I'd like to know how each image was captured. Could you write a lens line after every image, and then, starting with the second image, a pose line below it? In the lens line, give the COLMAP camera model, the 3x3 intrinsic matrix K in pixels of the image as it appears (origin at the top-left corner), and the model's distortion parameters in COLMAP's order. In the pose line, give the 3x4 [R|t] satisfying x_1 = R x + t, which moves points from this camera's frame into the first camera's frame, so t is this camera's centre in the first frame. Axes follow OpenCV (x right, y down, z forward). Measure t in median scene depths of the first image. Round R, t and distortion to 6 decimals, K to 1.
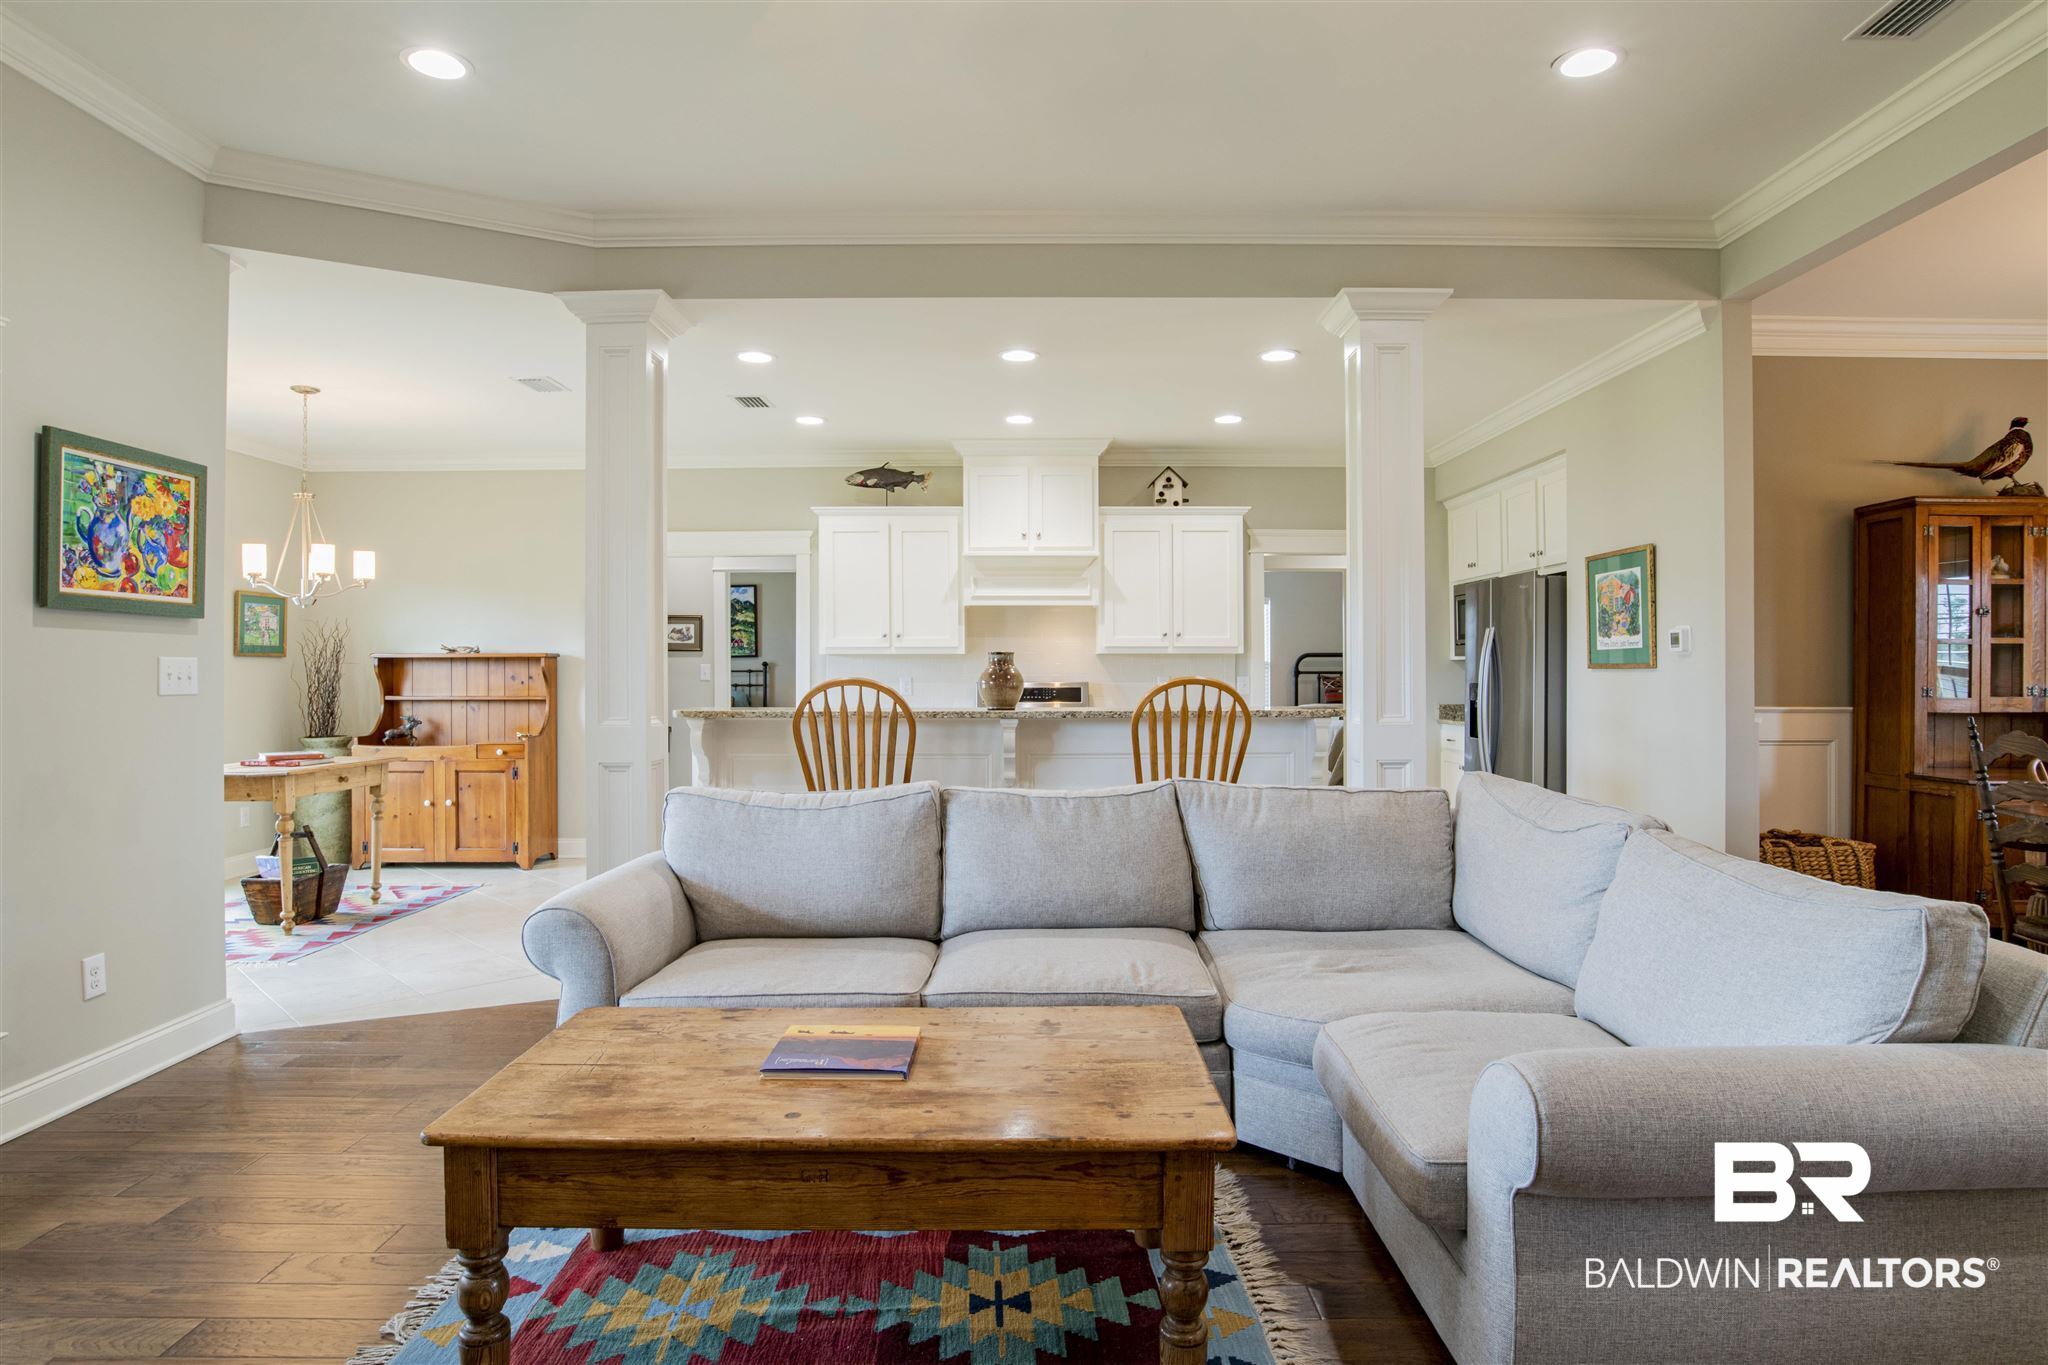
lens RADIAL K [[1135.8, 0, 1031.7], [0, 1135.8, 672.7], [0, 0, 1]] dist [-0.060809, 0.027897]
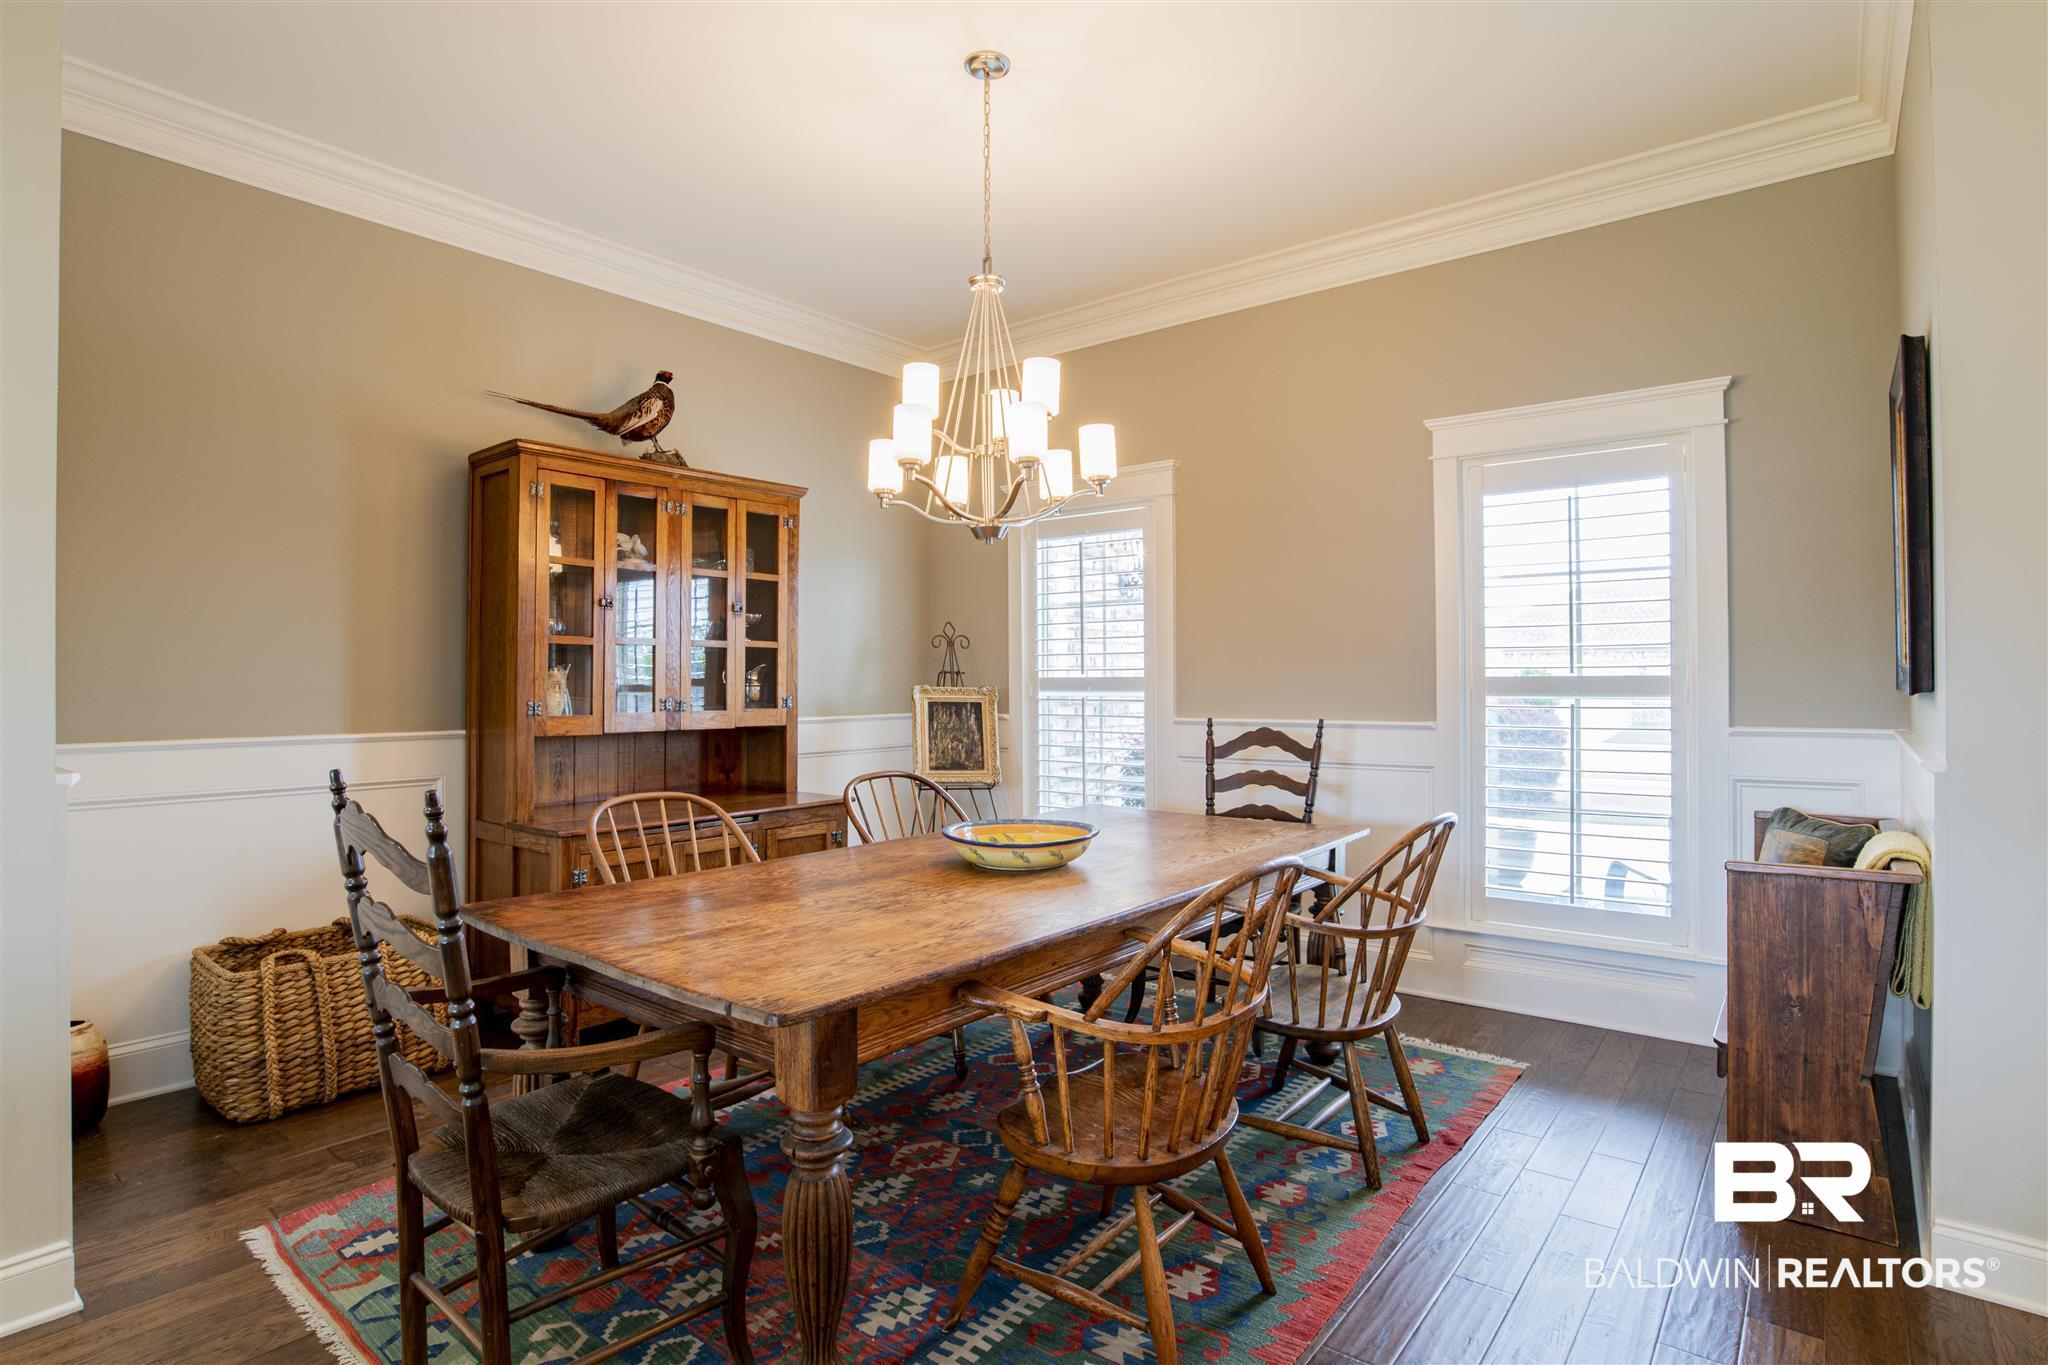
lens RADIAL K [[1044.1, 0, 1036.0], [0, 1044.1, 671.3], [0, 0, 1]] dist [-0.064221, 0.025476]
pose [[0.622377, 0.001886, 0.782715, 0.471962], [0.006068, 0.999955, -0.007235, -0.000337], [-0.782694, 0.009252, 0.622338, 0.307155]]
